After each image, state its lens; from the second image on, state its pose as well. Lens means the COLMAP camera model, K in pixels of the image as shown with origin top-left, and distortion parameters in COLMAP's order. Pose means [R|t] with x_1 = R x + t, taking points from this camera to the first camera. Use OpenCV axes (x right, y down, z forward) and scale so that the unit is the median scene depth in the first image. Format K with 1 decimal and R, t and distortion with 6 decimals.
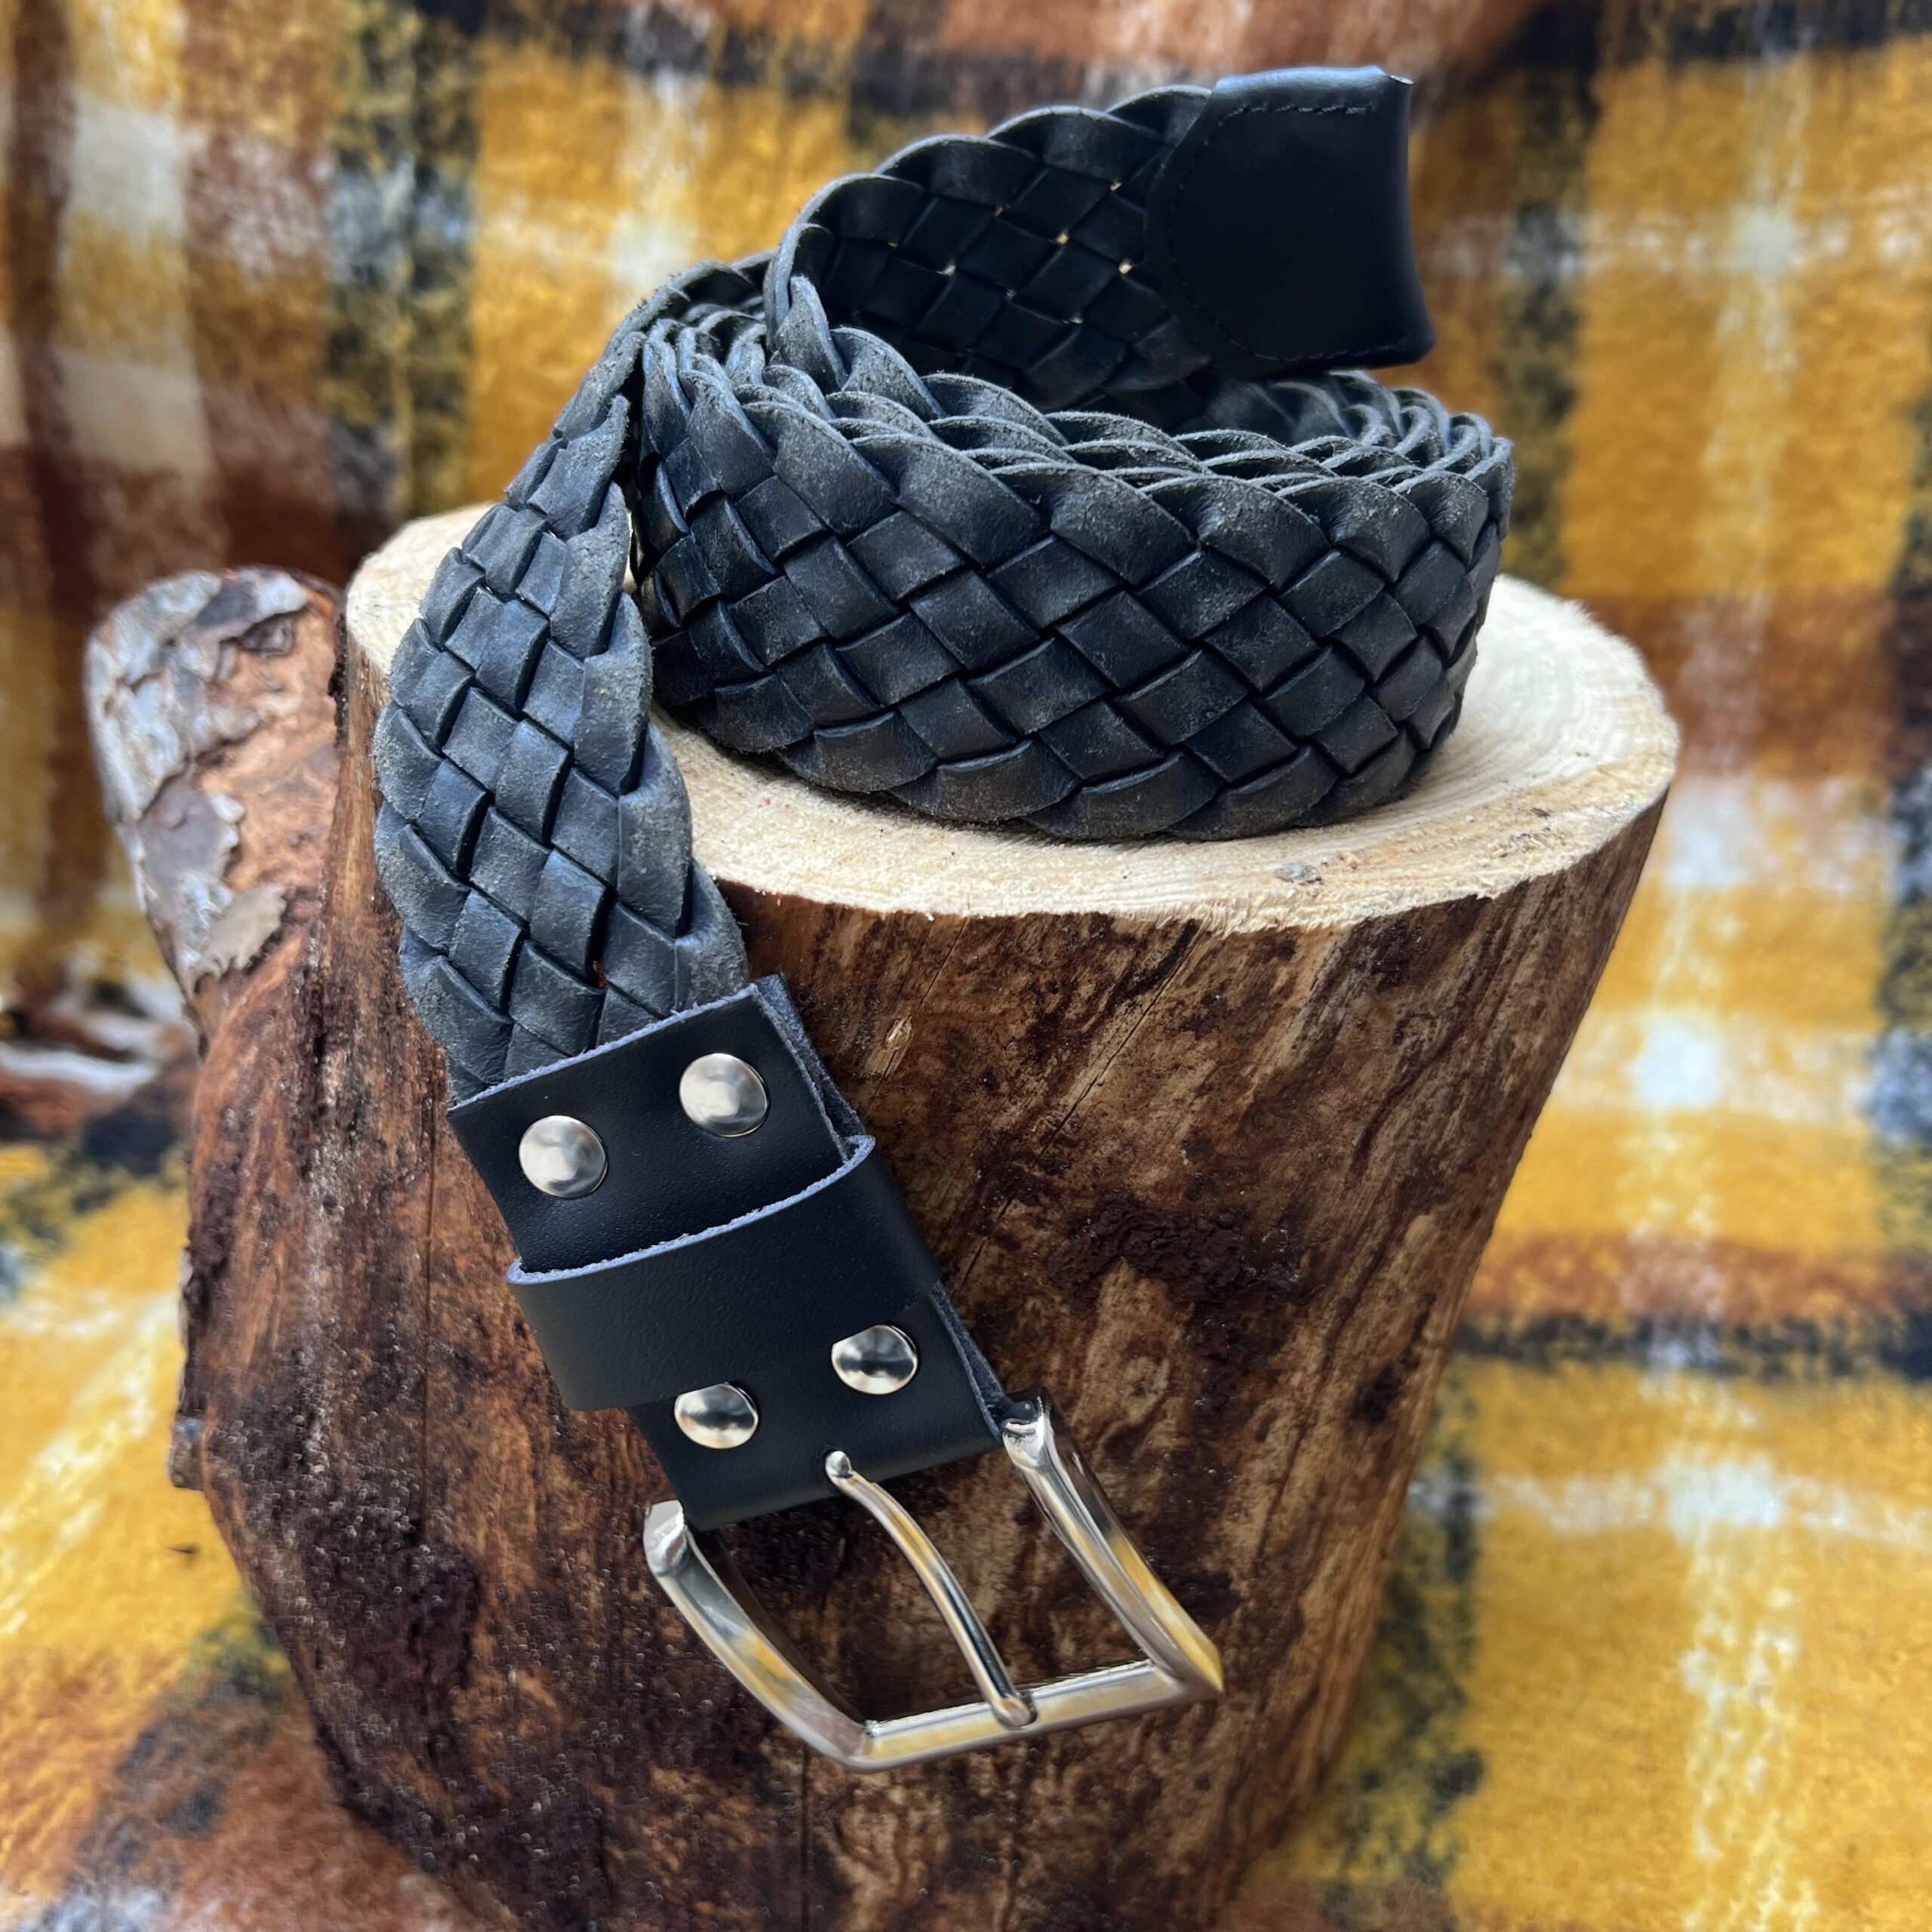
lens RADIAL K [[1876.2, 0, 939.4], [0, 1876.2, 944.5], [0, 0, 1]] dist [-0.005446, 0.000000]
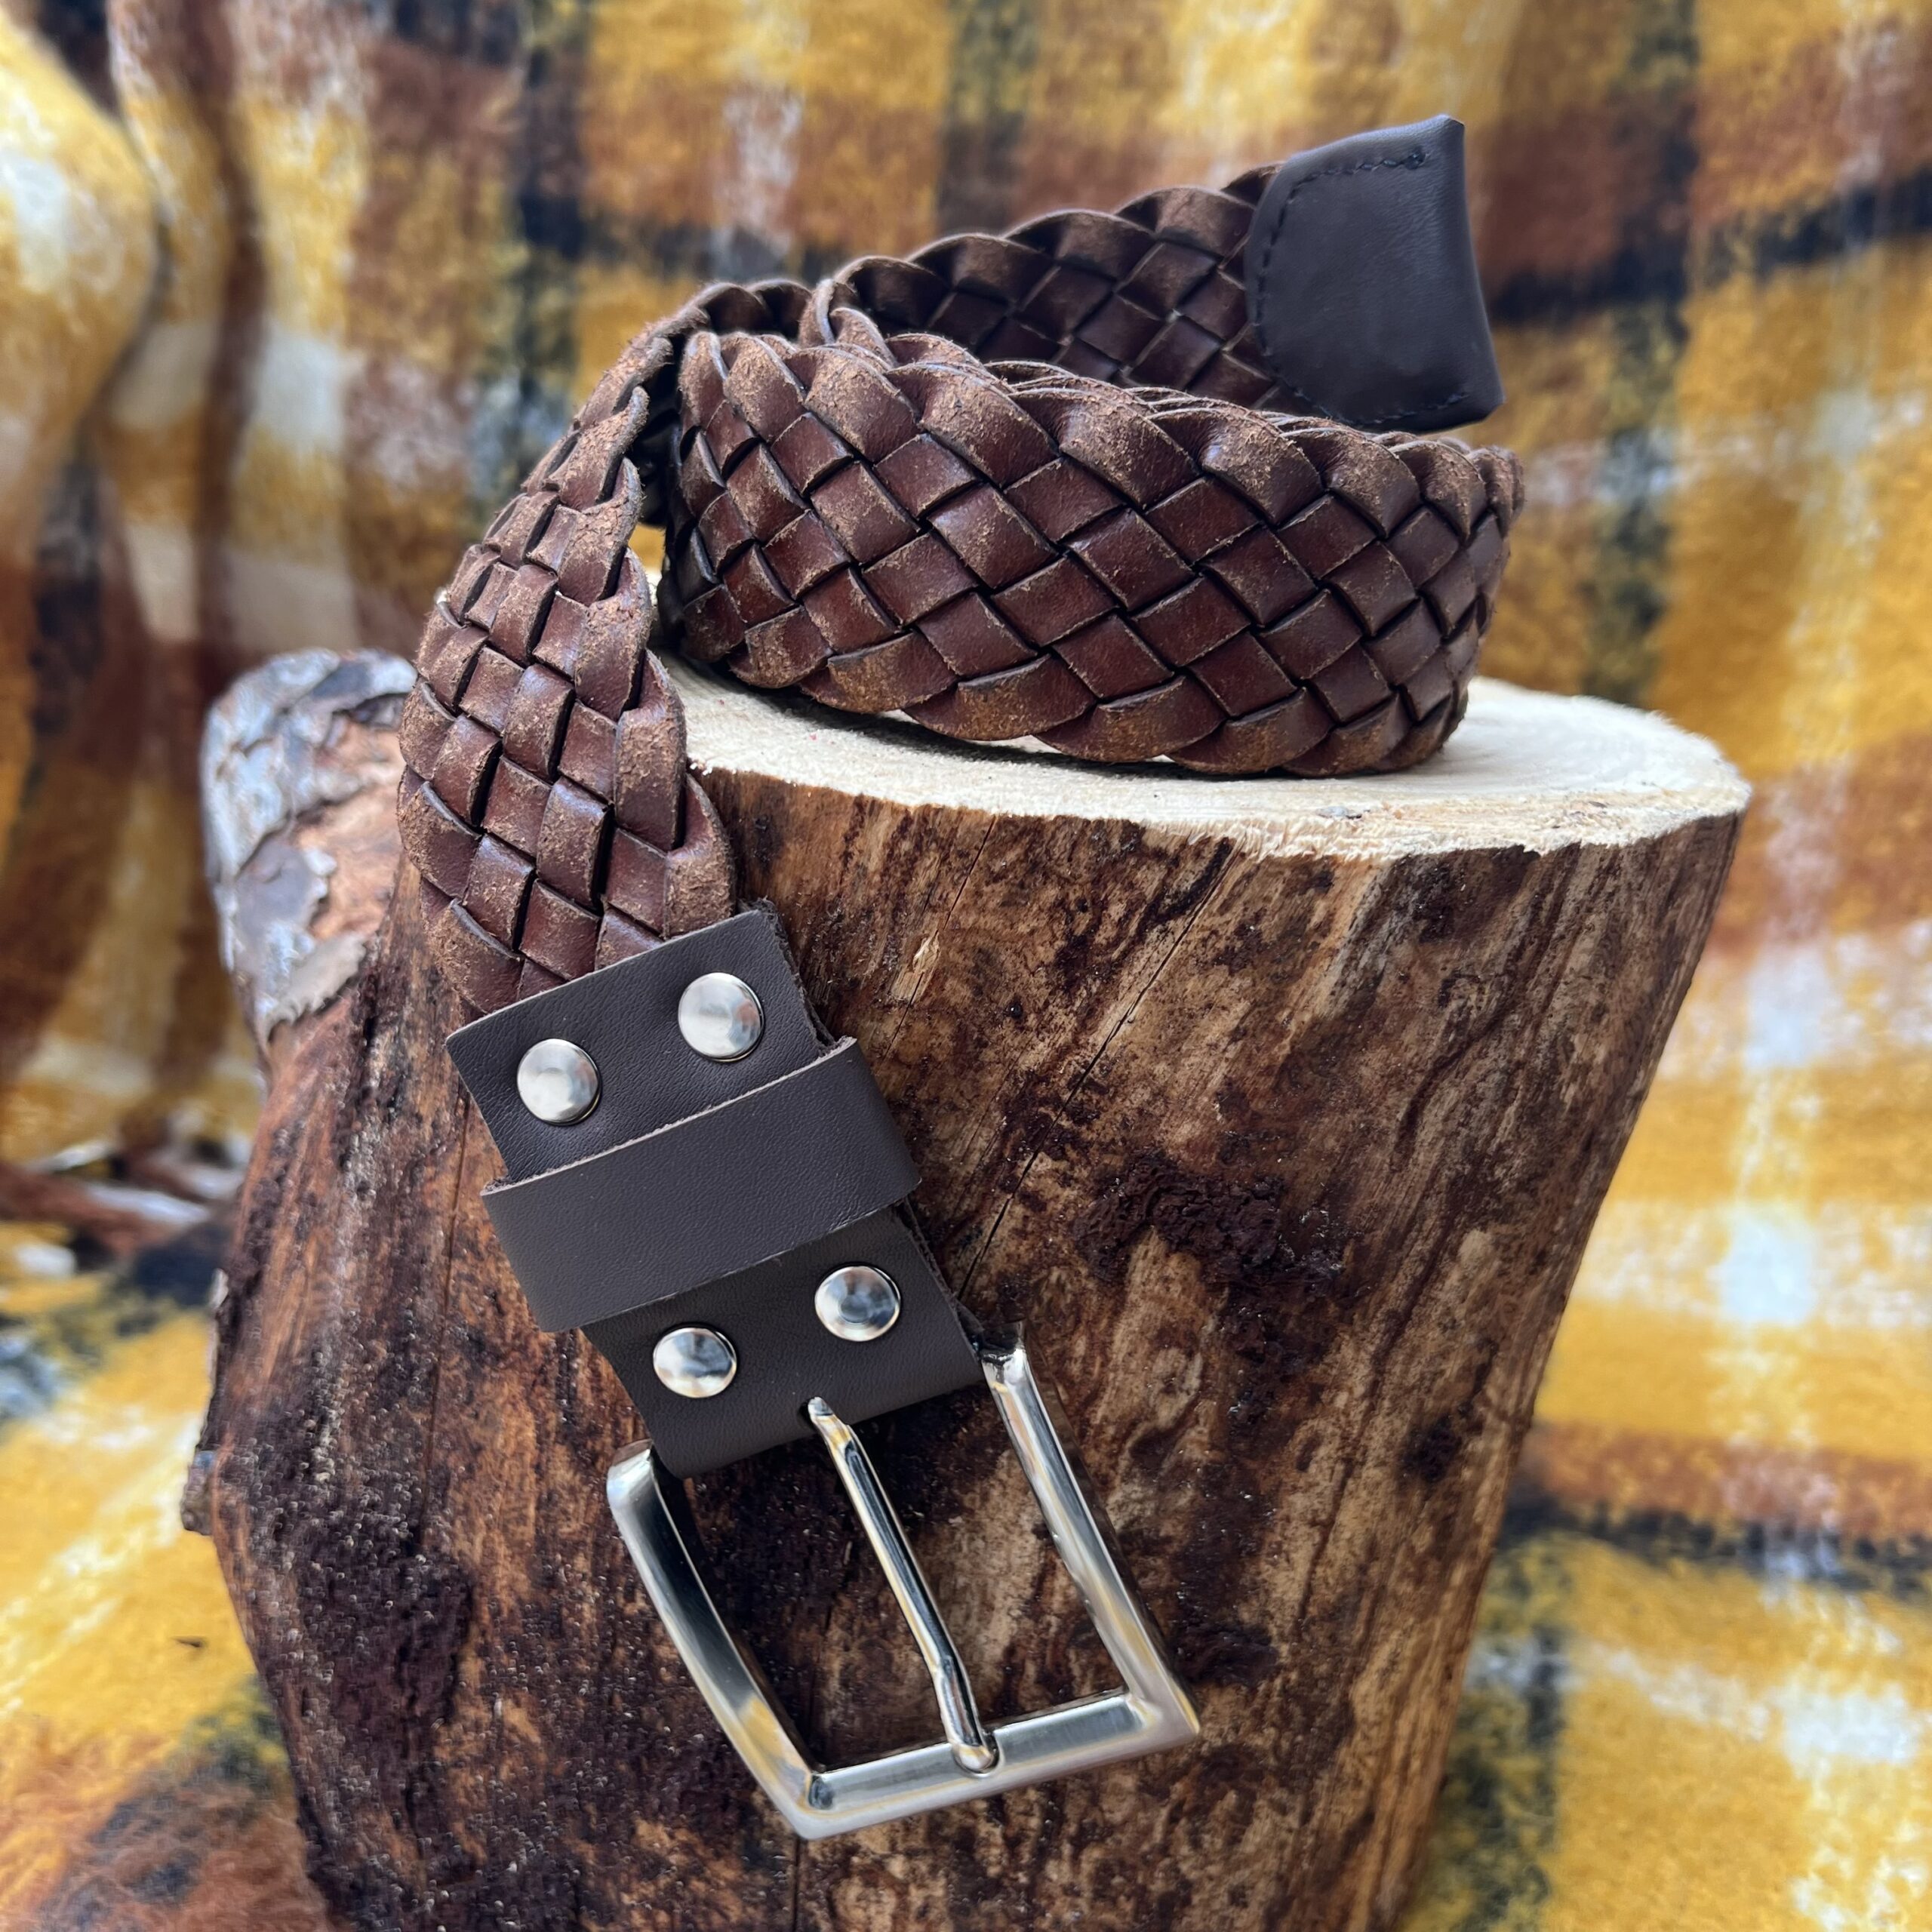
lens RADIAL K [[1876.2, 0, 963.2], [0, 1876.2, 980.6], [0, 0, 1]] dist [-0.005446, 0.000000]
pose [[0.996989, 0.044217, -0.063705, 0.046433], [-0.054596, 0.983636, -0.171694, 0.174682], [0.055071, 0.174655, 0.983088, 0.025469]]
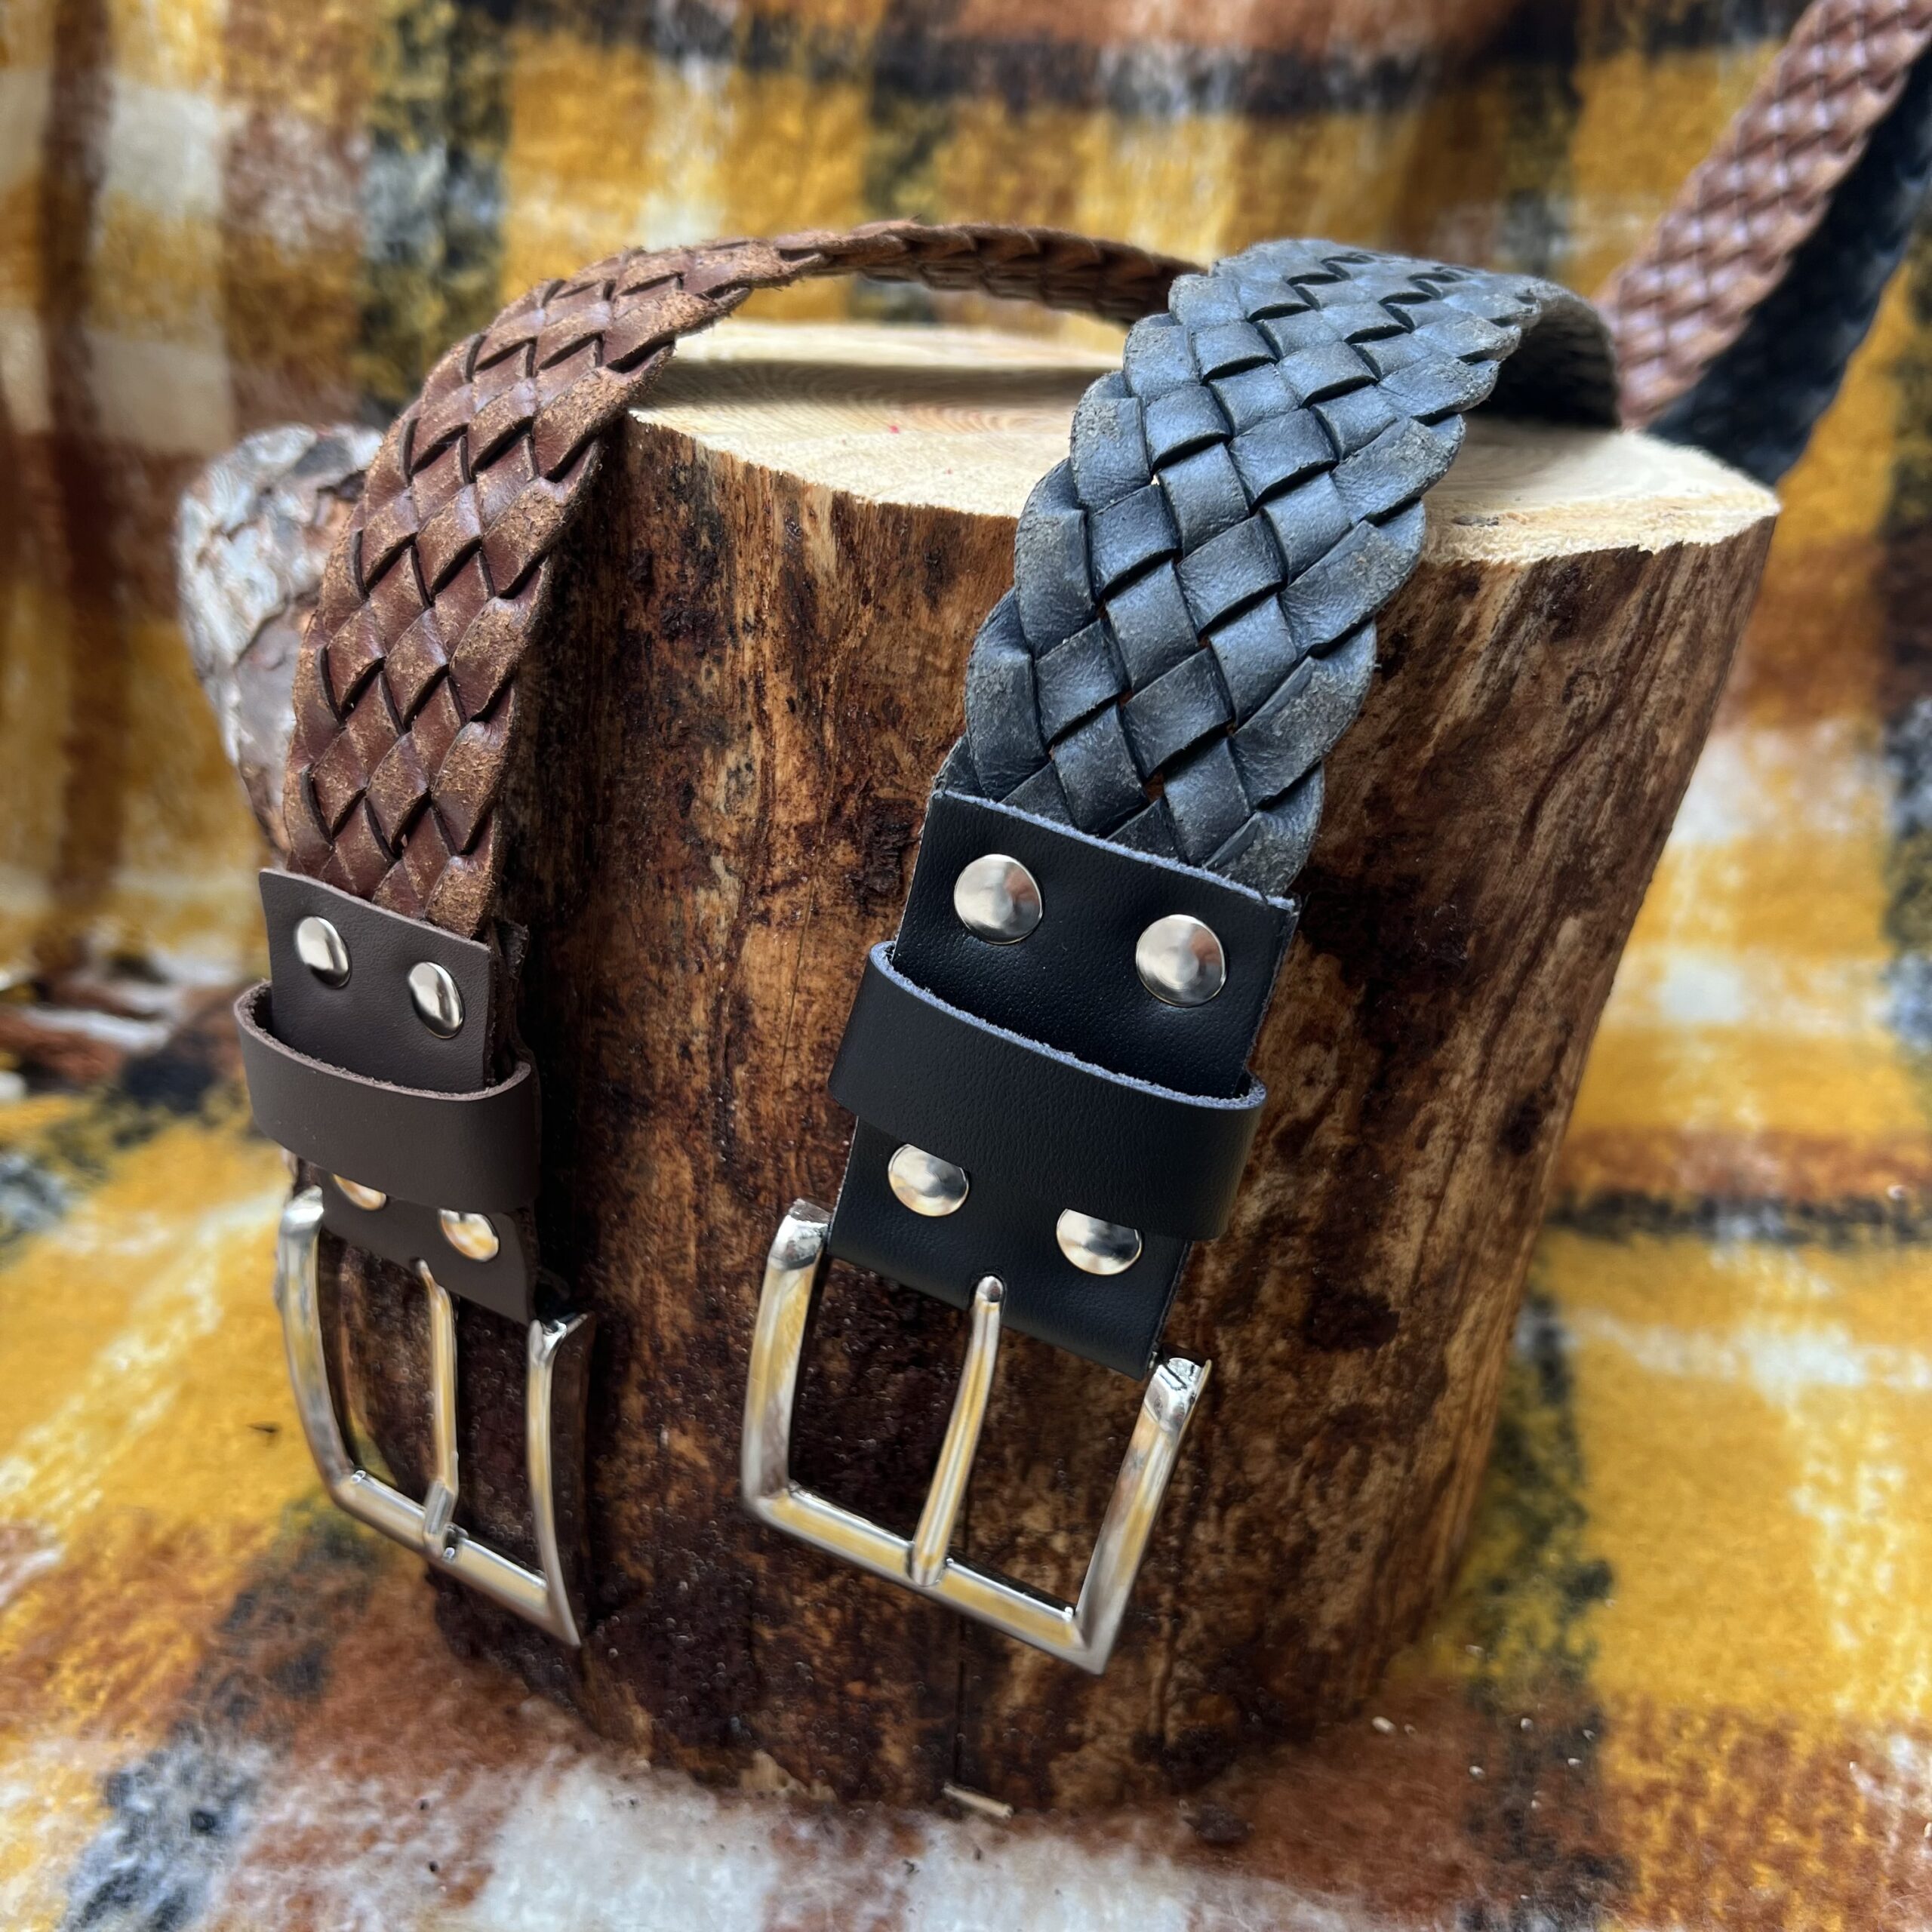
lens RADIAL K [[1876.2, 0, 945.7], [0, 1876.2, 961.4], [0, 0, 1]] dist [-0.005446, 0.000000]
pose [[0.998787, -0.017419, 0.046064, -0.116880], [0.020856, 0.996950, -0.075210, 0.211011], [-0.044613, 0.076080, 0.996103, -0.003966]]
